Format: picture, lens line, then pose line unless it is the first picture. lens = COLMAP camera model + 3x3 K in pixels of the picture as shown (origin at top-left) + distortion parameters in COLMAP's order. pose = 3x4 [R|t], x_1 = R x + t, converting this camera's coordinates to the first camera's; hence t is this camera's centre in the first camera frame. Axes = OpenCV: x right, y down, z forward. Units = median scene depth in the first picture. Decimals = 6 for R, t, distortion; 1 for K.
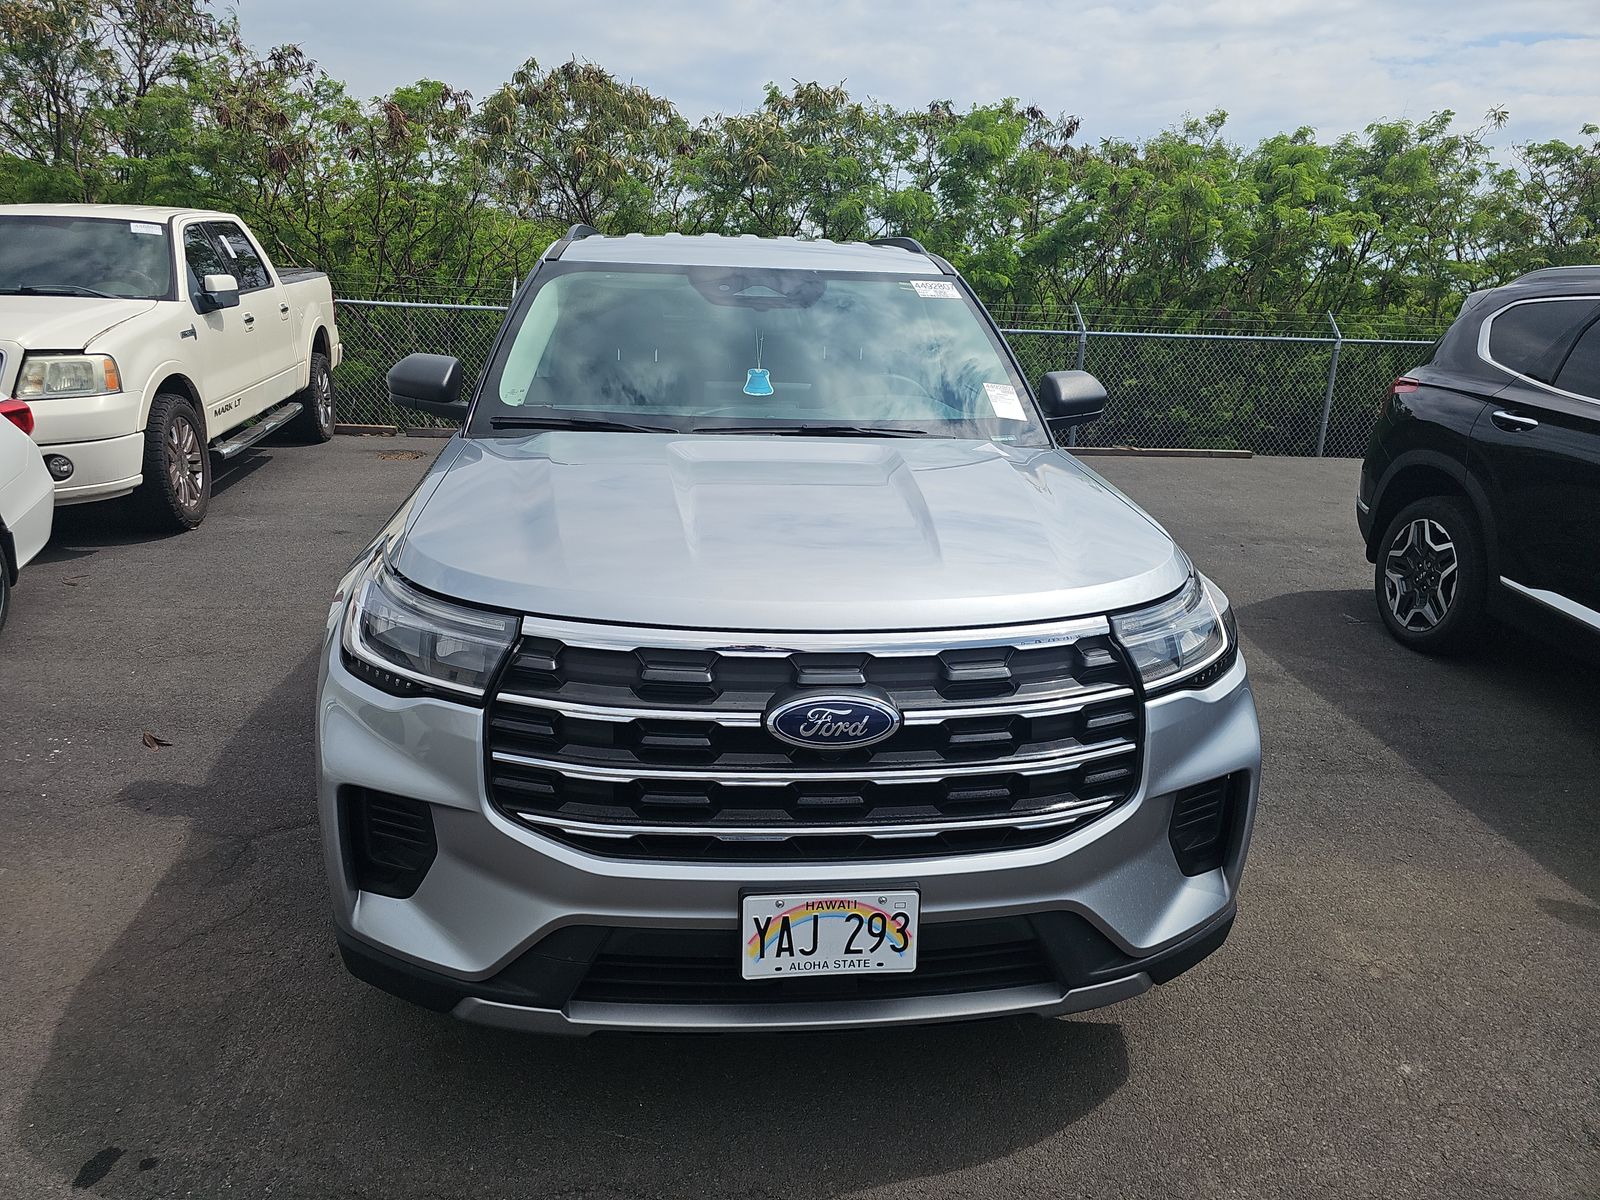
lens RADIAL K [[1062.4, 0, 806.6], [0, 1062.4, 628.0], [0, 0, 1]] dist [0.044035, -0.034491]
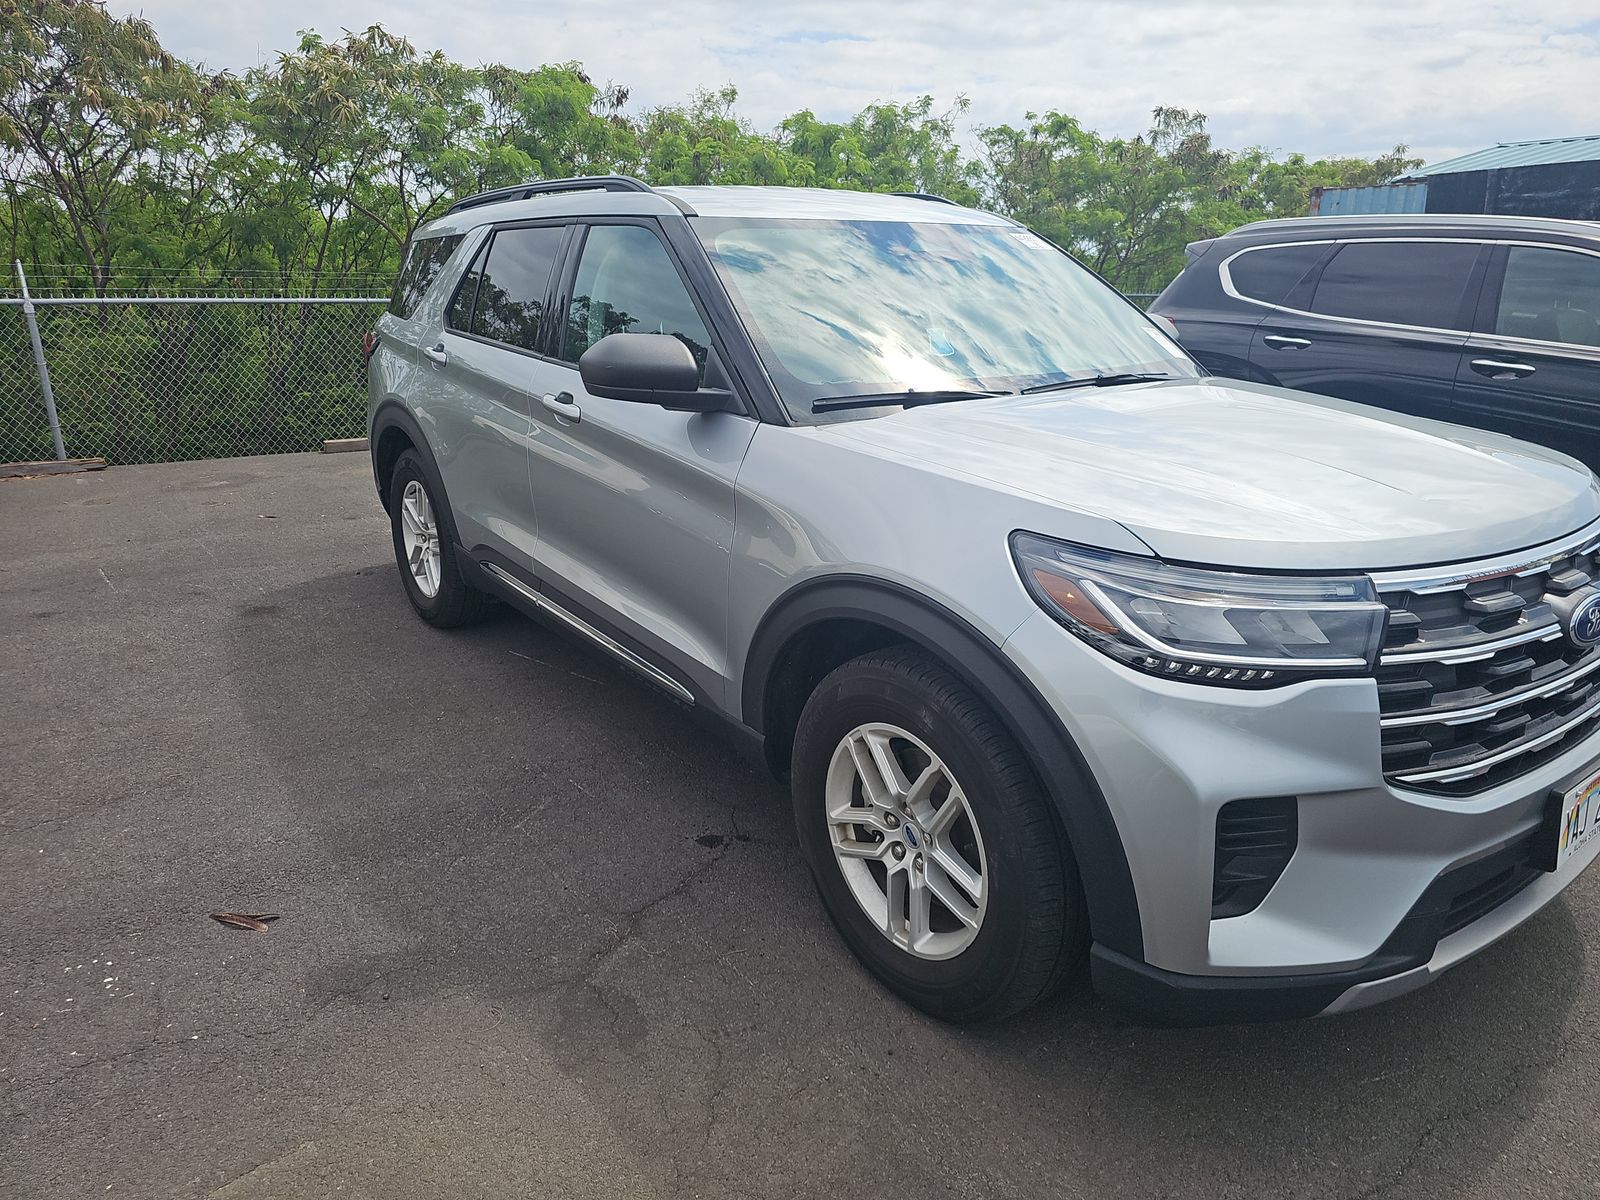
lens RADIAL K [[1062.4, 0, 806.6], [0, 1062.4, 628.0], [0, 0, 1]] dist [0.044035, -0.034491]
pose [[0.859205, -0.194410, 0.473257, -0.172966], [0.184676, 0.980479, 0.067489, -0.018147], [-0.477139, 0.029413, 0.878335, 0.059338]]
